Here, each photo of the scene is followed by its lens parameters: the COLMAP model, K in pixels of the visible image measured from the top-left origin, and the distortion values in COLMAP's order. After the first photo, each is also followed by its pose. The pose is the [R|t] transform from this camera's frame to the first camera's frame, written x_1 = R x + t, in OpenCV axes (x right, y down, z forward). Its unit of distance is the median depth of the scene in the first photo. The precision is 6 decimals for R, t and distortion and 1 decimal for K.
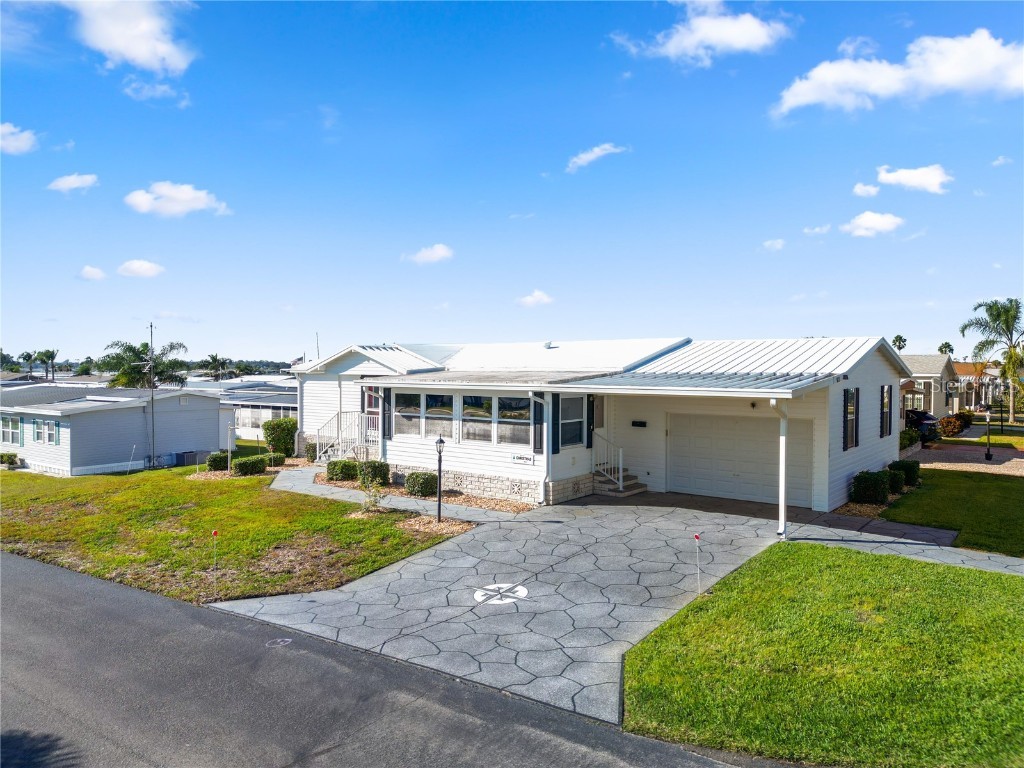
lens RADIAL K [[713.9, 0, 512.0], [0, 713.9, 384.0], [0, 0, 1]] dist [0.083425, -0.093133]
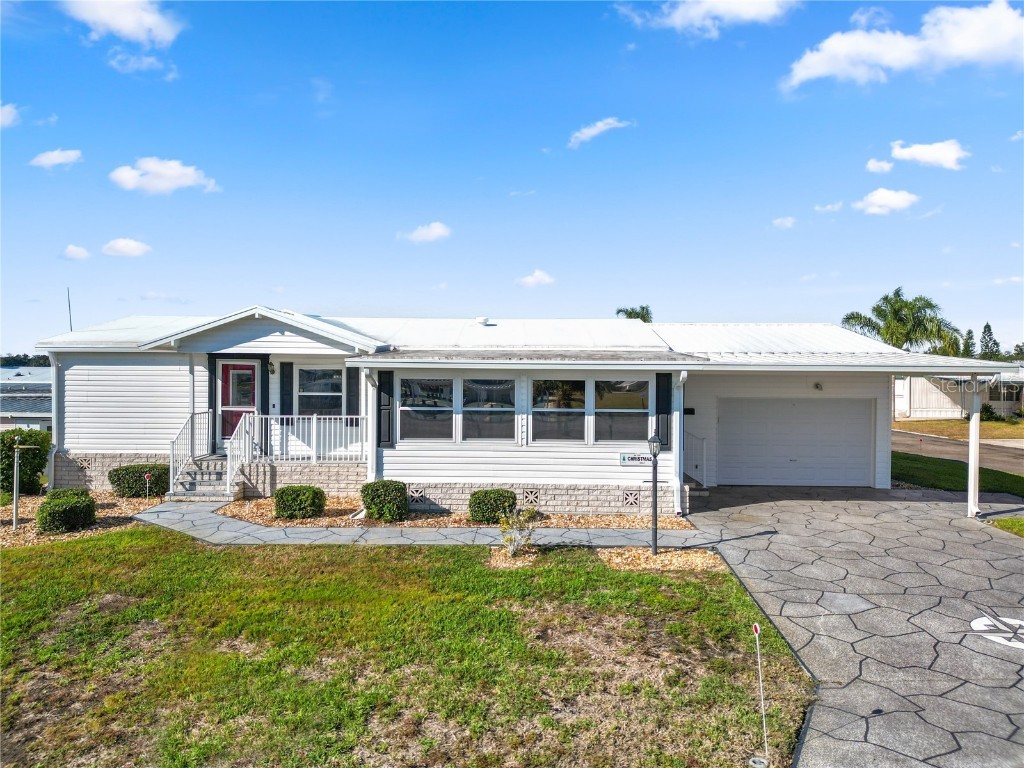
lens RADIAL K [[713.9, 0, 512.0], [0, 713.9, 384.0], [0, 0, 1]] dist [0.083425, -0.093133]
pose [[0.803202, -0.007922, 0.595654, -0.569331], [0.008201, 0.999964, 0.002241, 0.020415], [-0.595650, 0.003085, 0.803238, 0.463365]]
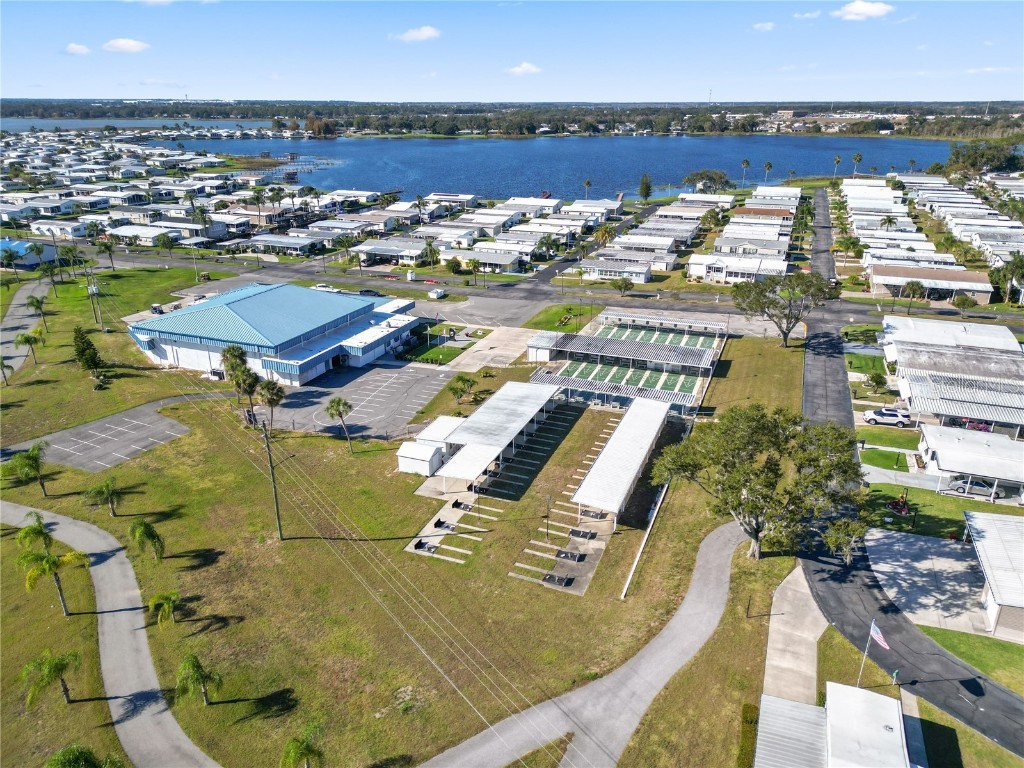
lens RADIAL K [[713.9, 0, 512.0], [0, 713.9, 384.0], [0, 0, 1]] dist [0.083425, -0.093133]
pose [[0.968869, -0.090806, 0.230319, -4.928250], [0.005640, 0.938161, 0.346154, -1.761986], [-0.247509, -0.334078, 0.909467, -6.667207]]
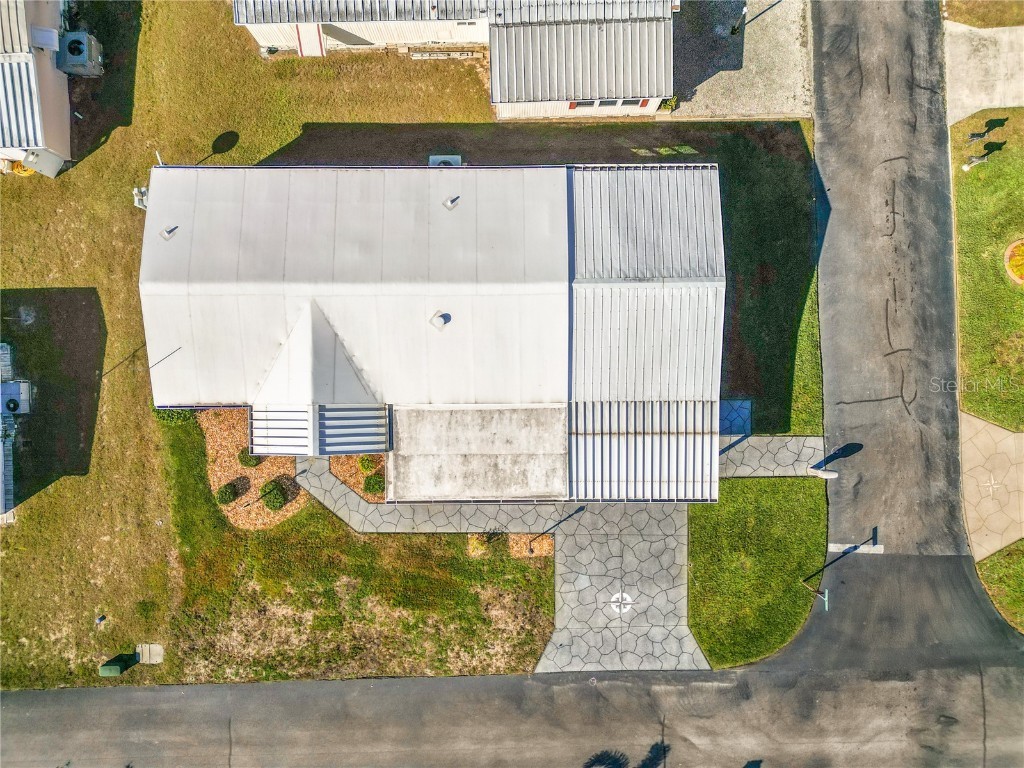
lens RADIAL K [[713.9, 0, 512.0], [0, 713.9, 384.0], [0, 0, 1]] dist [0.083425, -0.093133]
pose [[0.787312, -0.616546, -0.003275, 0.109810], [0.013245, 0.011603, 0.999845, -1.509819], [-0.616412, -0.787234, 0.017302, 1.187493]]
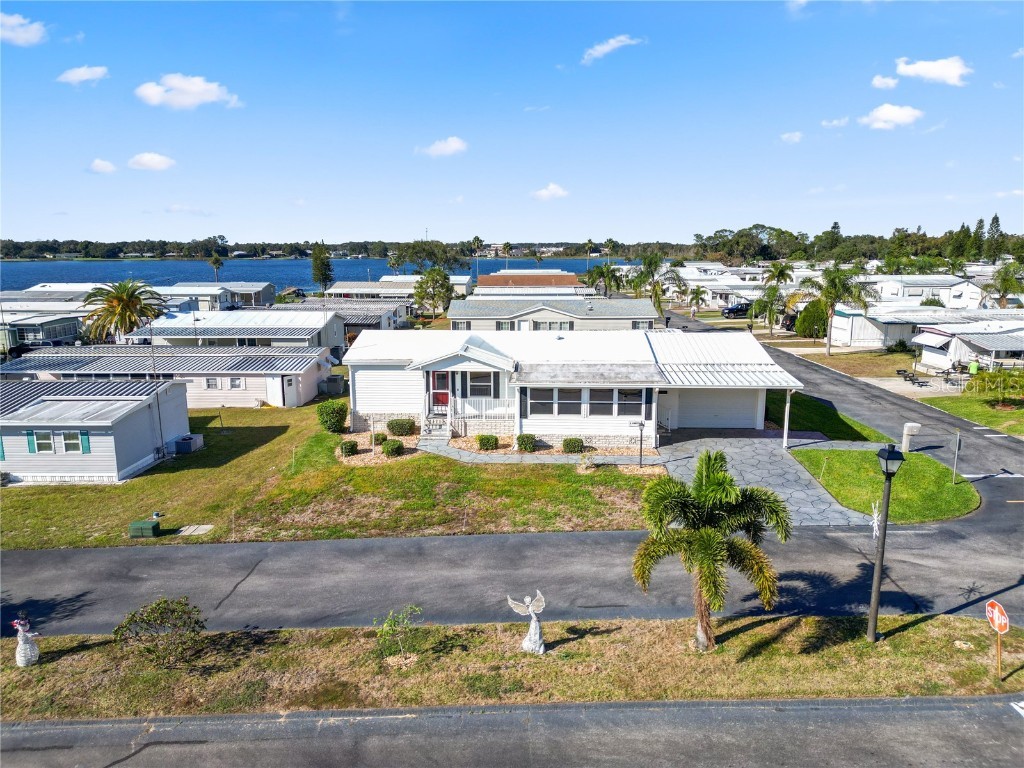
lens RADIAL K [[713.9, 0, 512.0], [0, 713.9, 384.0], [0, 0, 1]] dist [0.083425, -0.093133]
pose [[0.817665, -0.112238, 0.564647, -1.231793], [0.017223, 0.985141, 0.170881, -0.299003], [-0.575436, -0.129998, 0.807449, -0.226978]]
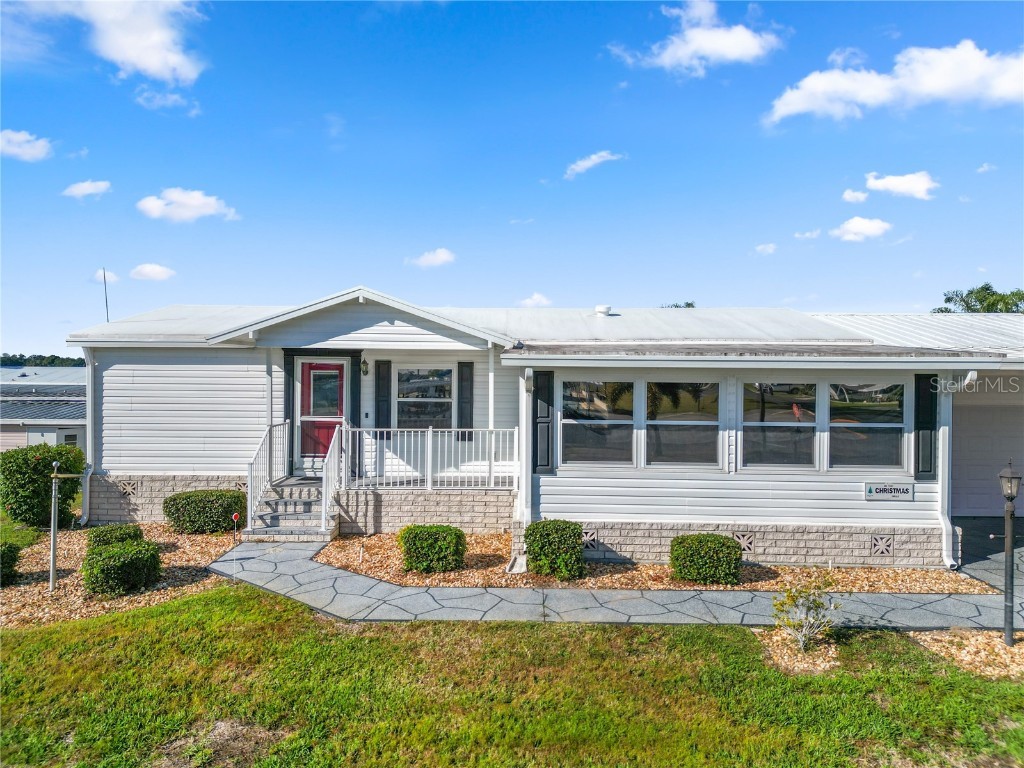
lens RADIAL K [[713.9, 0, 512.0], [0, 713.9, 384.0], [0, 0, 1]] dist [0.083425, -0.093133]
pose [[0.800819, -0.007444, 0.598860, -0.584473], [0.007947, 0.999967, 0.001803, 0.015741], [-0.598853, 0.003315, 0.800852, 0.728624]]
